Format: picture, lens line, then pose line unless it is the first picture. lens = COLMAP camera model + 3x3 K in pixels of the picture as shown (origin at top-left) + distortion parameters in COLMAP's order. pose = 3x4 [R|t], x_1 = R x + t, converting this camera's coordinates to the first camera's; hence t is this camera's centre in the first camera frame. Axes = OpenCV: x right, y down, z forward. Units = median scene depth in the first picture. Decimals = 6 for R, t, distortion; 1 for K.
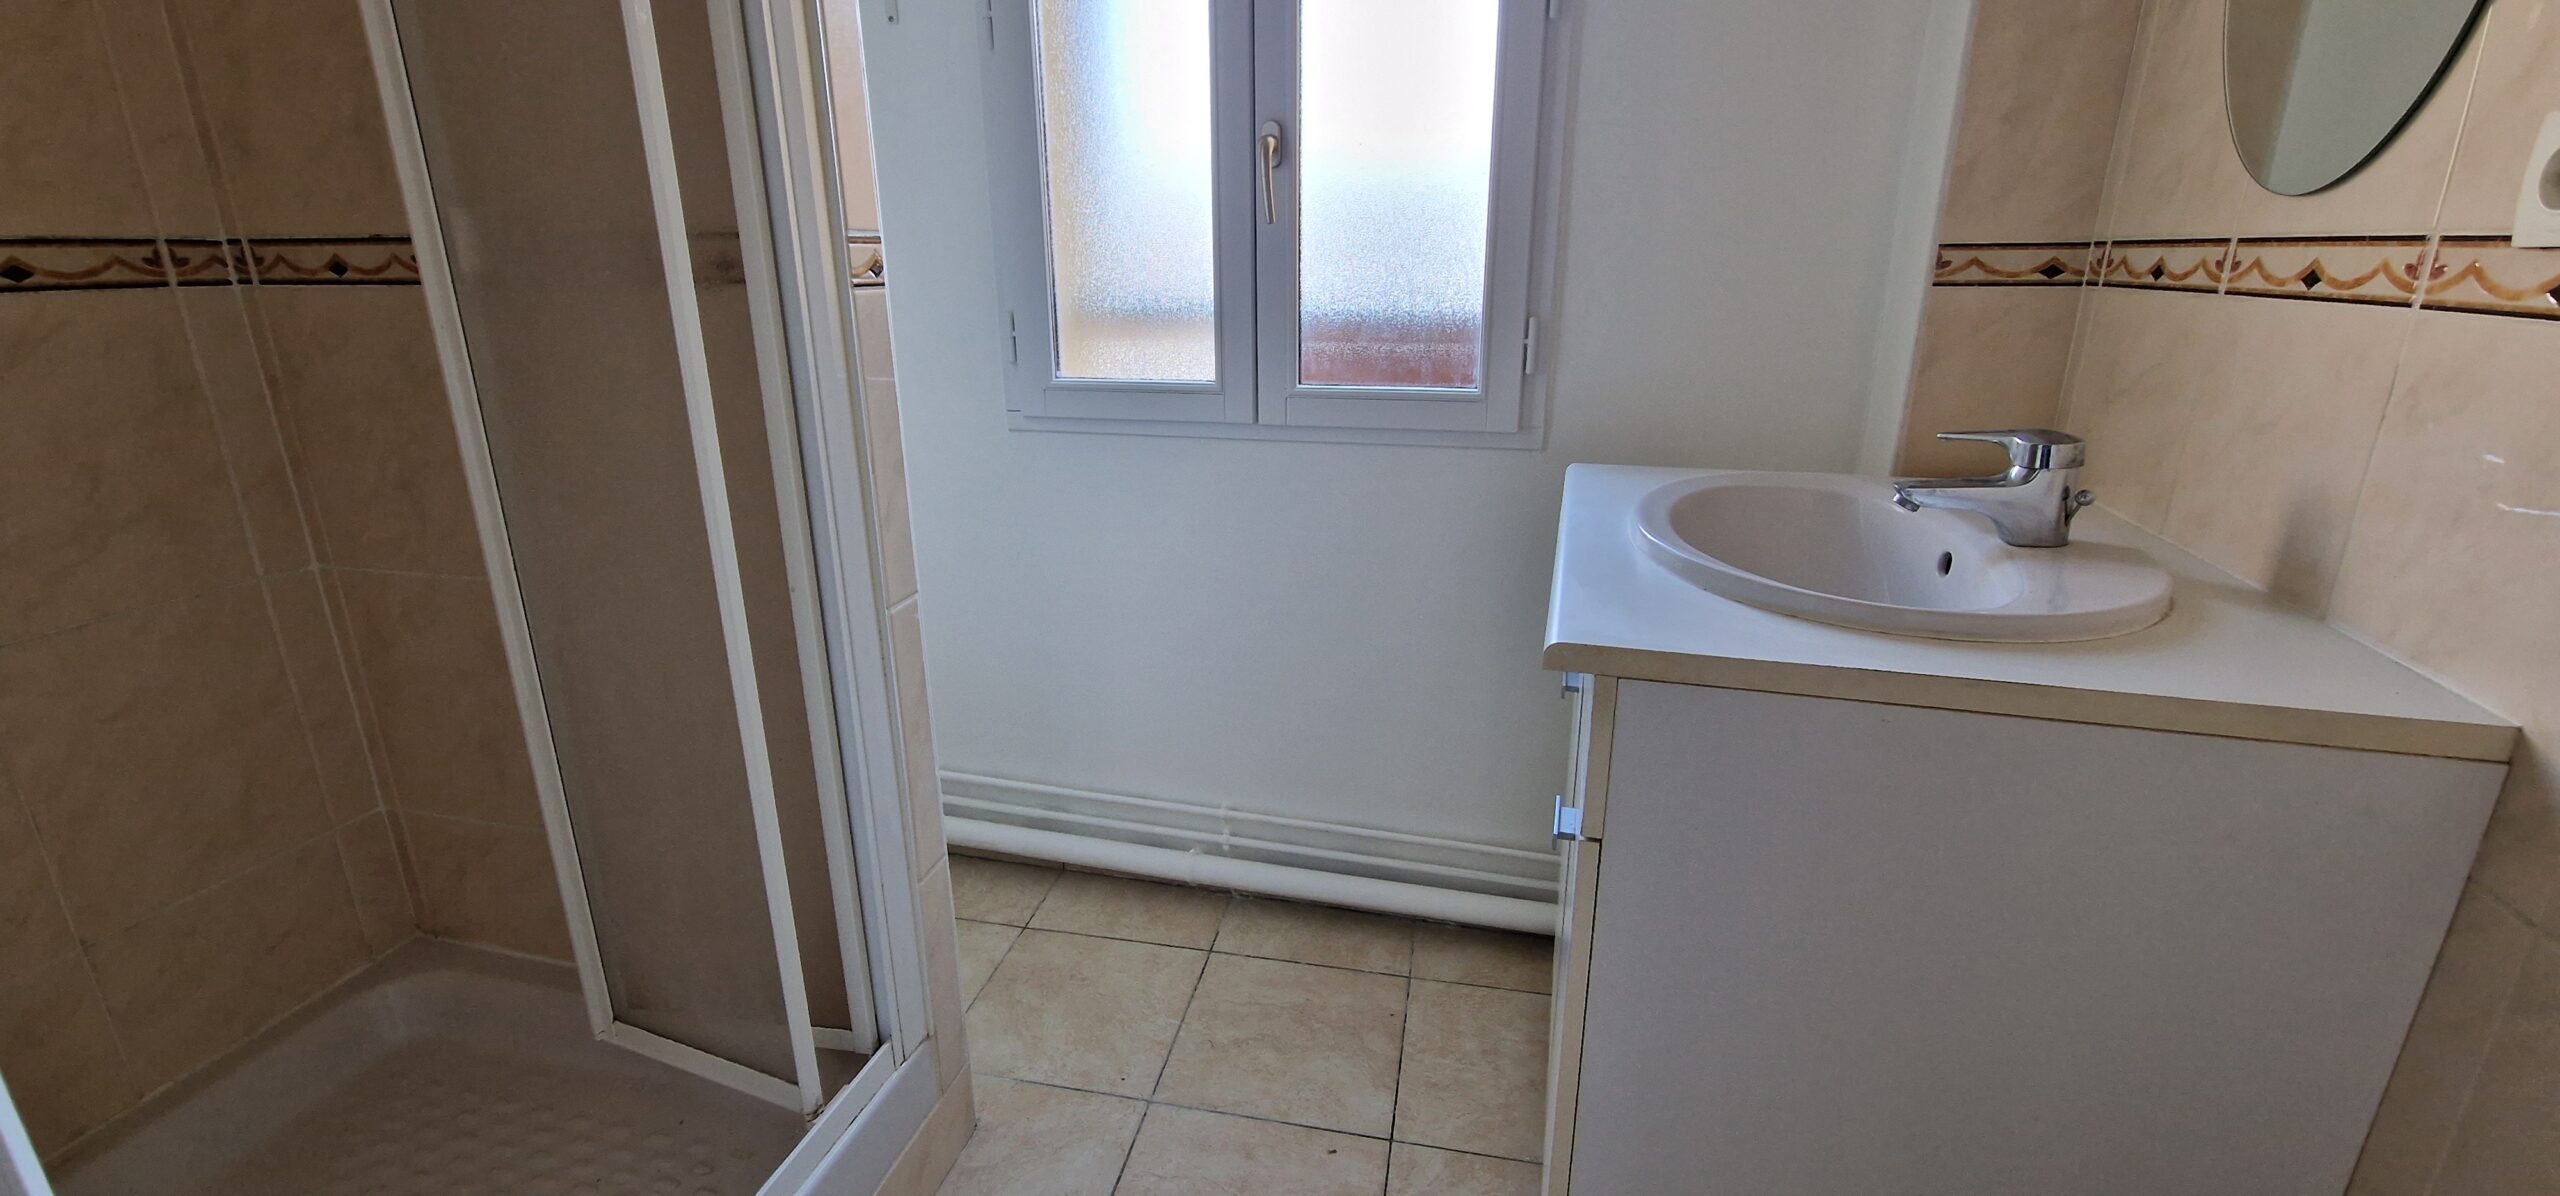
lens RADIAL K [[1054.7, 0, 1285.0], [0, 1054.7, 575.7], [0, 0, 1]] dist [-0.001453, -0.002639]
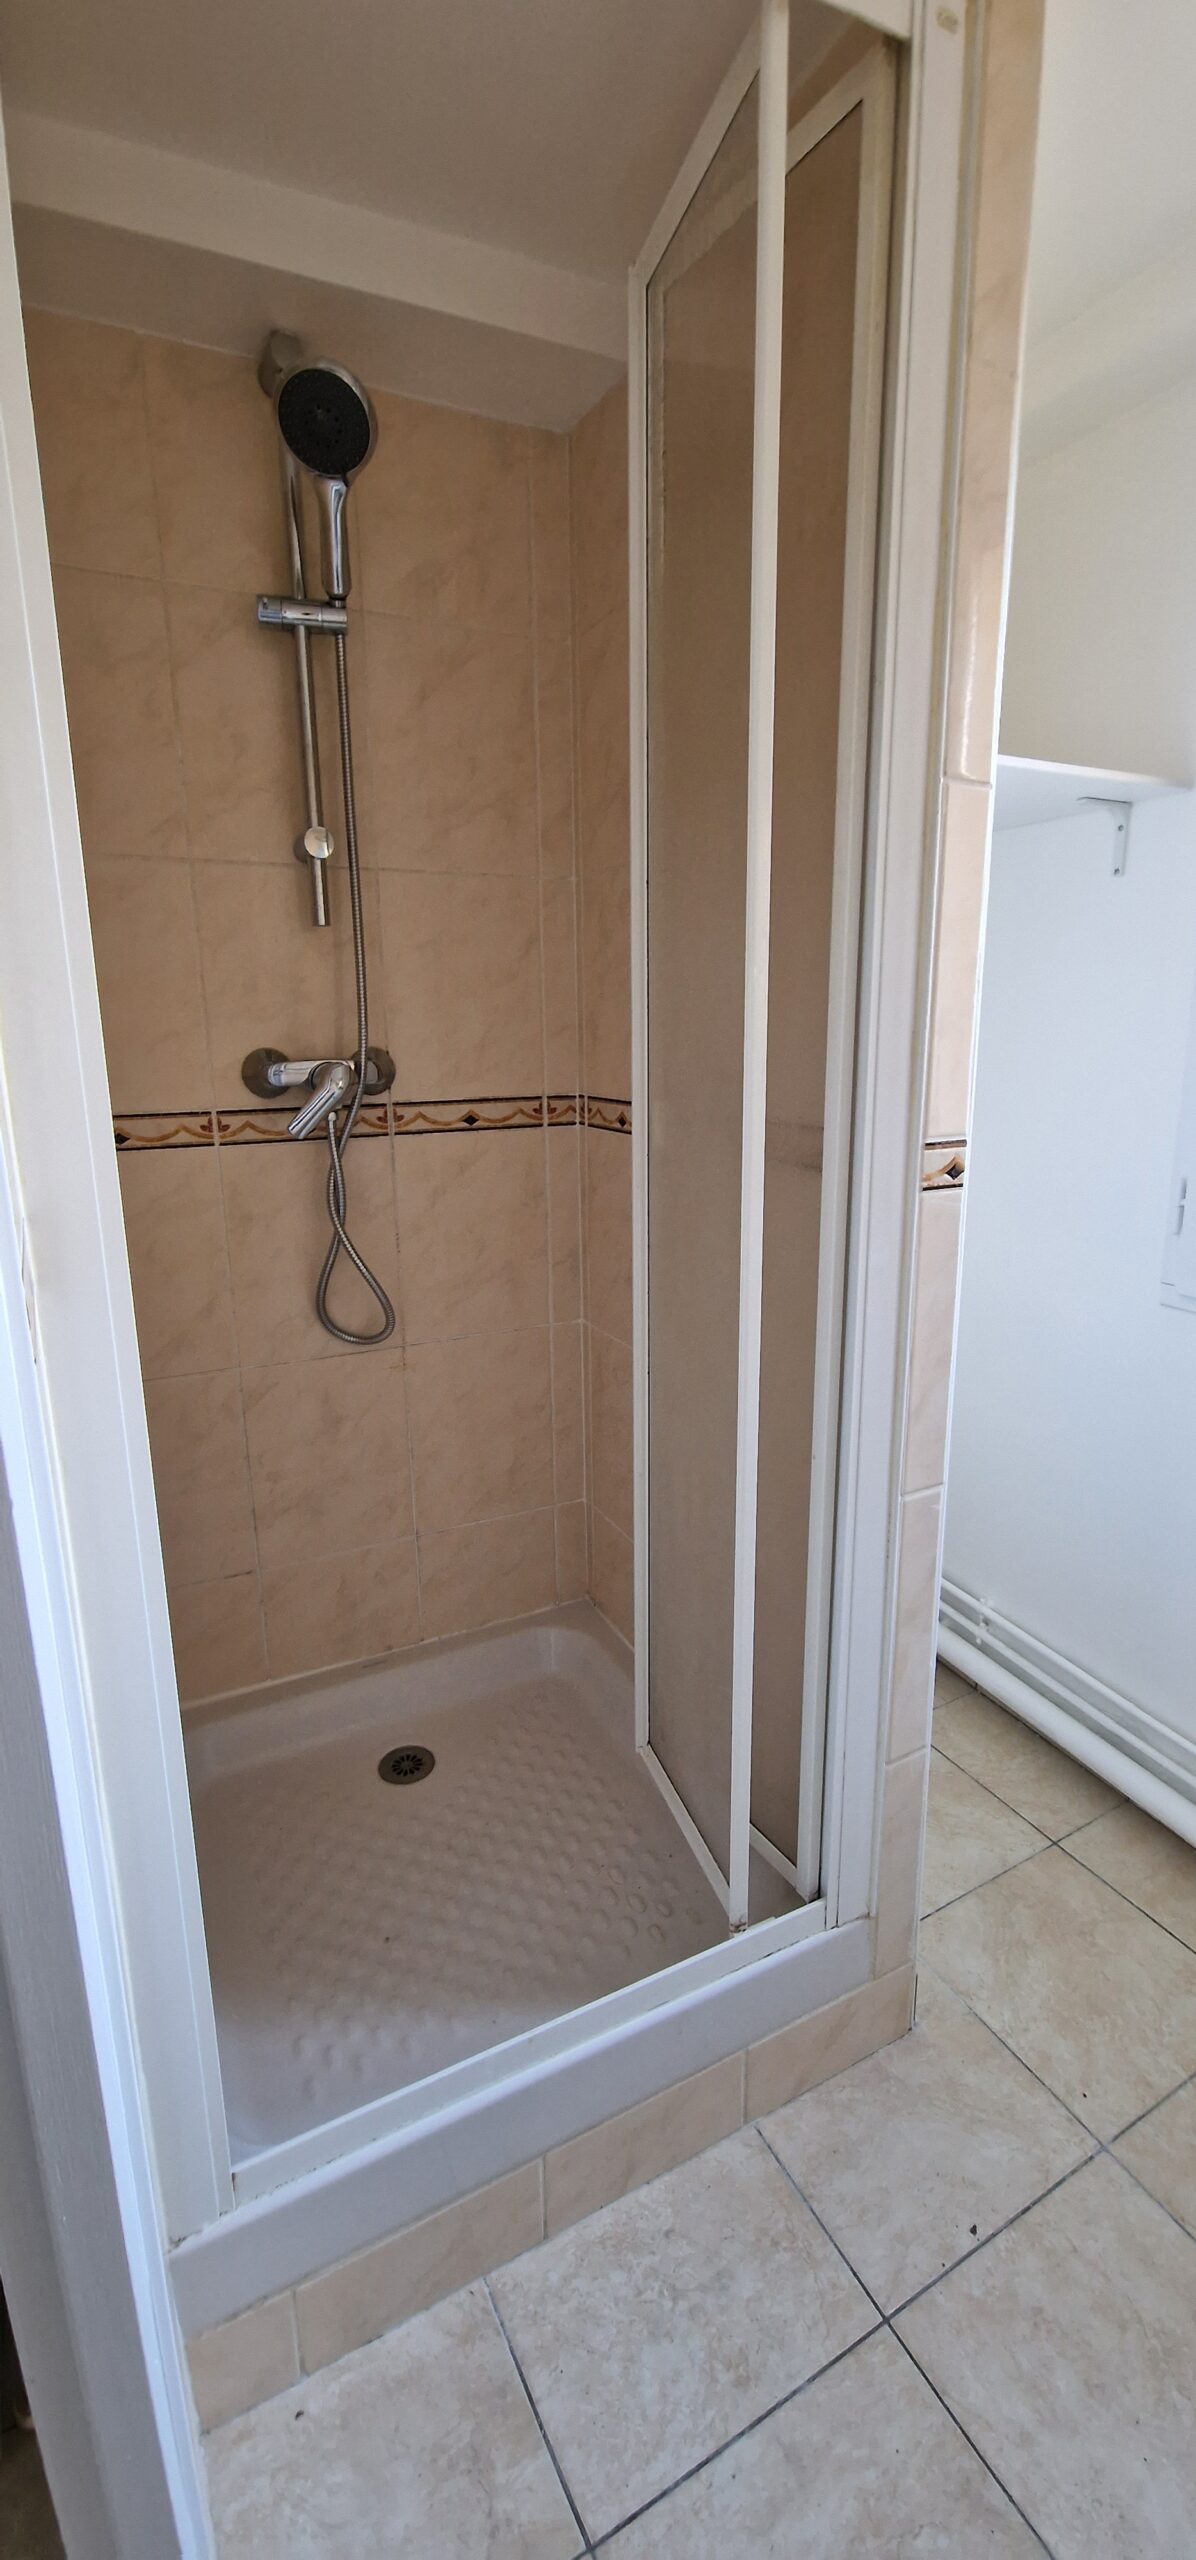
lens RADIAL K [[1054.7, 0, 603.4], [0, 1054.7, 1271.7], [0, 0, 1]] dist [-0.001453, -0.002639]
pose [[0.644458, 0.171160, -0.745237, 0.139510], [-0.217562, 0.975387, 0.035878, -0.138130], [0.733035, 0.139013, 0.665834, 0.084801]]
